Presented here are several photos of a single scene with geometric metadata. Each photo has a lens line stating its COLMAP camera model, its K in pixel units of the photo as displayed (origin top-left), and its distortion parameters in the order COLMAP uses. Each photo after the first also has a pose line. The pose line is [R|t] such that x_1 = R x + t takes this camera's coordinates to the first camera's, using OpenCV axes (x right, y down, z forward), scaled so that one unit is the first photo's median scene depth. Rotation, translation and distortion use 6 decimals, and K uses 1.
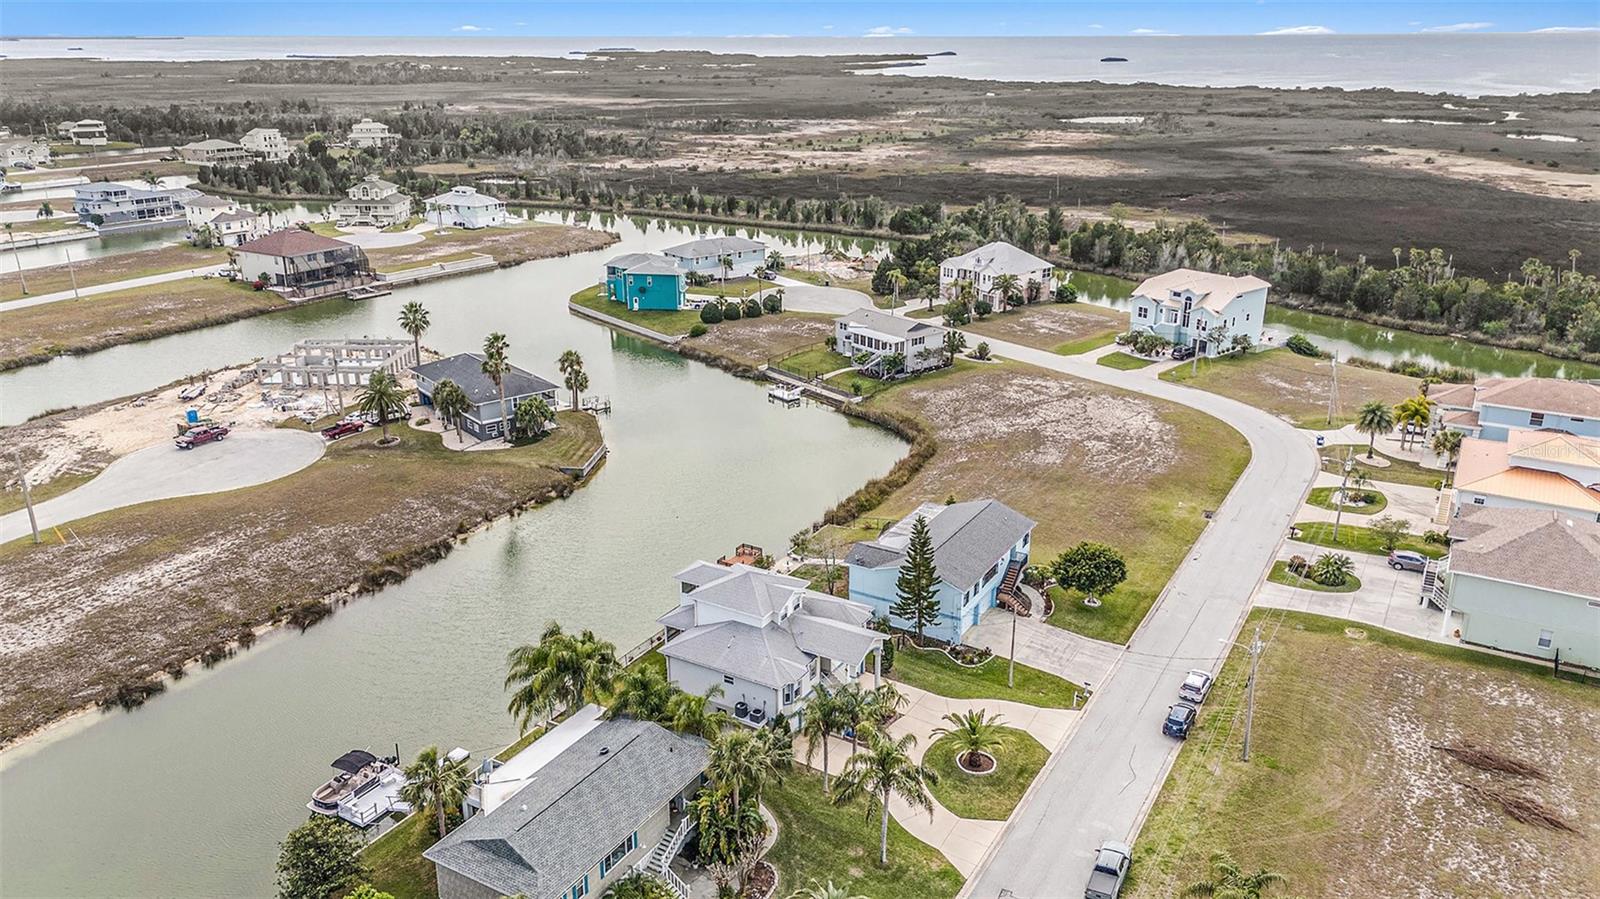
lens RADIAL K [[1173.5, 0, 801.9], [0, 1173.5, 449.9], [0, 0, 1]] dist [0.087633, -0.088350]
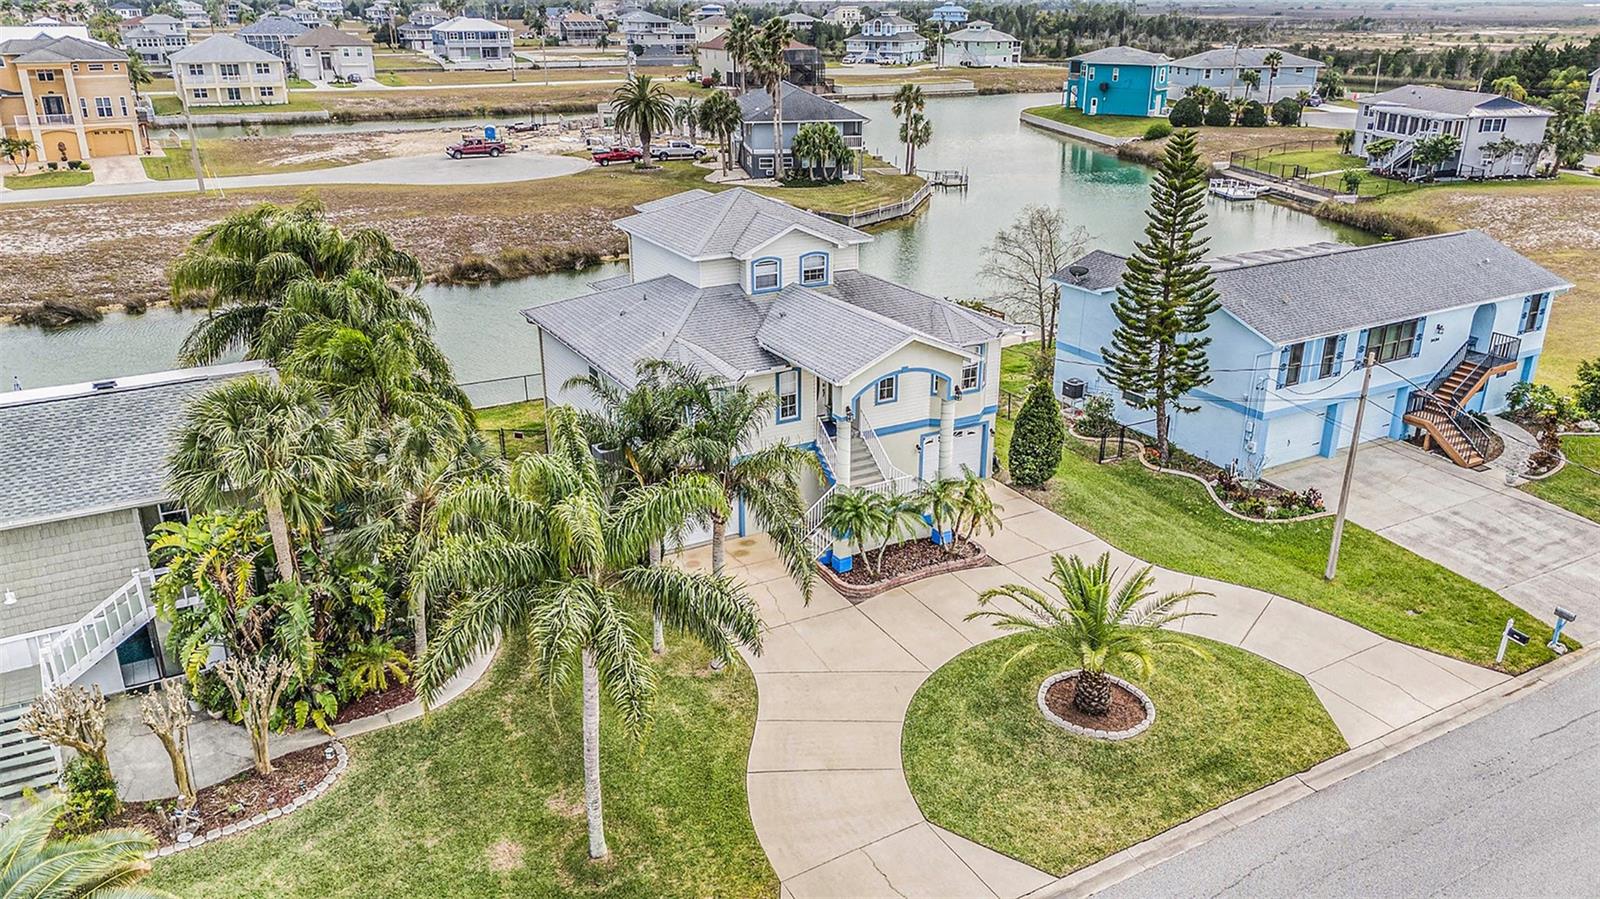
lens RADIAL K [[1173.5, 0, 801.4], [0, 1173.5, 447.3], [0, 0, 1]] dist [0.087633, -0.088350]
pose [[0.868499, 0.179824, -0.461924, 0.119142], [-0.167526, 0.983526, 0.067903, 0.096797], [0.466525, 0.018411, 0.884317, 0.347944]]
